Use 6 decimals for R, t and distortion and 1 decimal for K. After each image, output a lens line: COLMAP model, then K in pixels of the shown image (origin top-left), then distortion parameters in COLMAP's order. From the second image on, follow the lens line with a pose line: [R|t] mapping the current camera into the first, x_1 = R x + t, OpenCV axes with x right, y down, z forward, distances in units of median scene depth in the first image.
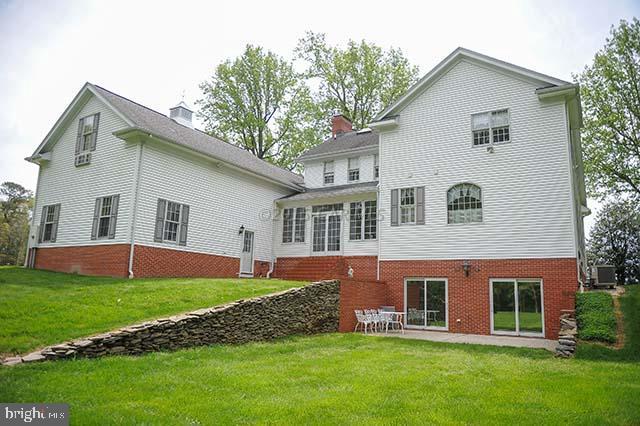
lens RADIAL K [[439.2, 0, 320.0], [0, 439.2, 213.0], [0, 0, 1]] dist [-0.052529, -0.000524]
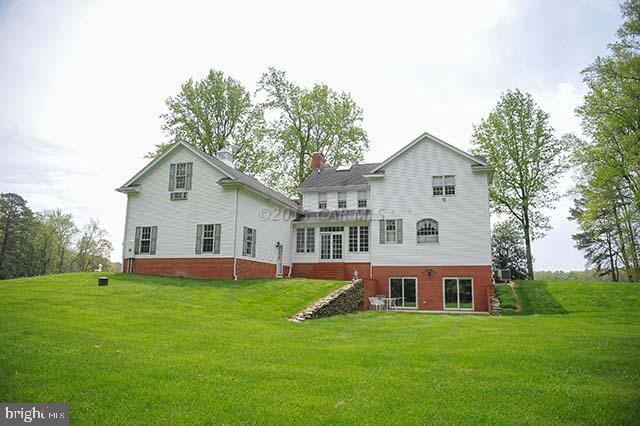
lens RADIAL K [[439.2, 0, 320.0], [0, 439.2, 213.0], [0, 0, 1]] dist [-0.052529, -0.000524]
pose [[0.969309, 0.024478, 0.244624, -0.411239], [-0.027598, 0.999576, 0.009336, -0.084216], [-0.244291, -0.015800, 0.969573, -0.435242]]
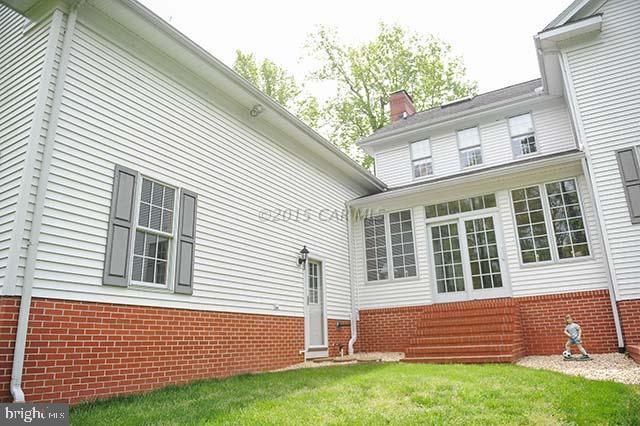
lens RADIAL K [[439.2, 0, 320.0], [0, 439.2, 213.0], [0, 0, 1]] dist [-0.052529, -0.000524]
pose [[0.997340, -0.054254, 0.048668, -0.186884], [0.059260, 0.992368, -0.108142, 0.046022], [-0.042429, 0.110739, 0.992943, 0.540999]]
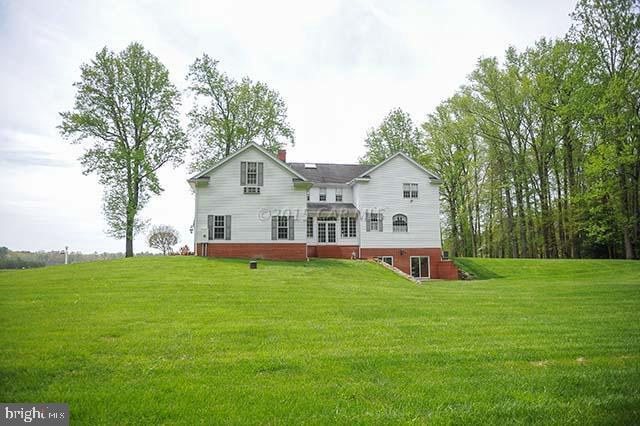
lens RADIAL K [[439.2, 0, 320.0], [0, 439.2, 213.0], [0, 0, 1]] dist [-0.052529, -0.000524]
pose [[0.752635, 0.040367, 0.657199, -1.313246], [-0.086382, 0.995546, 0.037777, -0.110646], [-0.652747, -0.085202, 0.752769, -0.386521]]
